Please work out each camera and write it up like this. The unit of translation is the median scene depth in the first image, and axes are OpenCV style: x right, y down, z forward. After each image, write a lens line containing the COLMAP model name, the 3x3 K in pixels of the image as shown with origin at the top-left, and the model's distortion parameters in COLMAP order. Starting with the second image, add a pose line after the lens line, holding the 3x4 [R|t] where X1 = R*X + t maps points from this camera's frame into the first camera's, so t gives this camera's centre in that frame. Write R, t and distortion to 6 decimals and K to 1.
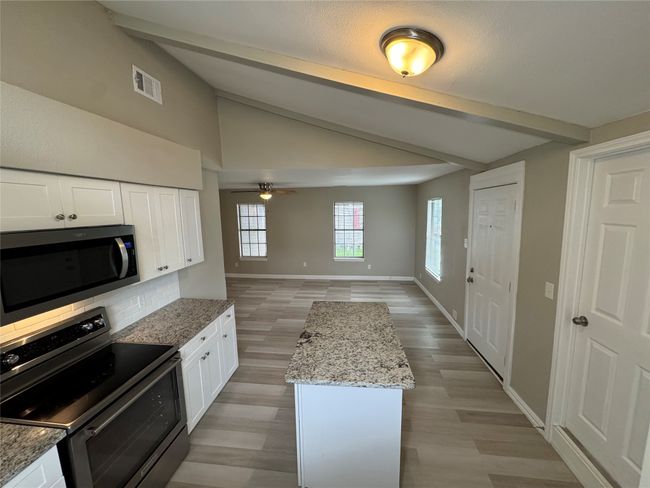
lens RADIAL K [[259.5, 0, 325.5], [0, 259.5, 244.5], [0, 0, 1]] dist [-0.002711, 0.000196]
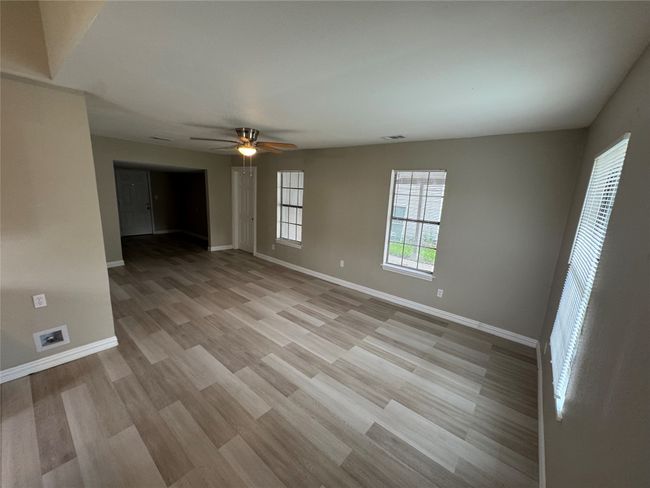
lens RADIAL K [[259.5, 0, 325.1], [0, 259.5, 243.9], [0, 0, 1]] dist [-0.002711, 0.000196]
pose [[0.838145, 0.166354, -0.519461, 0.274351], [-0.135918, 0.986013, 0.096462, -0.041246], [0.528242, -0.010245, 0.849032, 0.492499]]
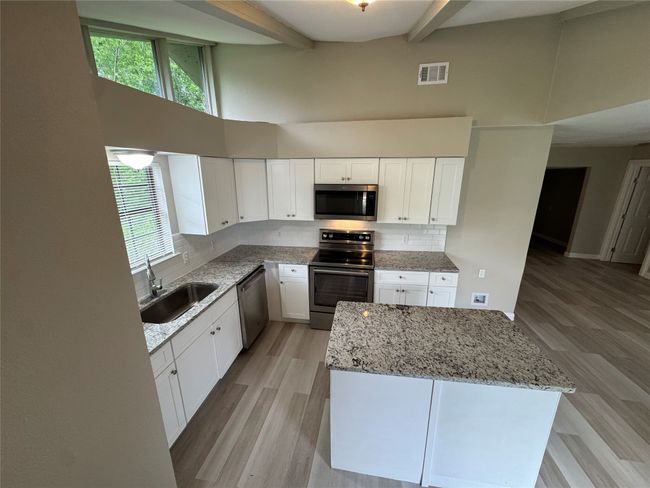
lens RADIAL K [[259.5, 0, 324.8], [0, 259.5, 245.2], [0, 0, 1]] dist [-0.002711, 0.000196]
pose [[-0.056218, 0.284702, -0.956966, 0.297313], [-0.133892, 0.947675, 0.289803, -0.046752], [0.989400, 0.144422, -0.015157, 0.239880]]
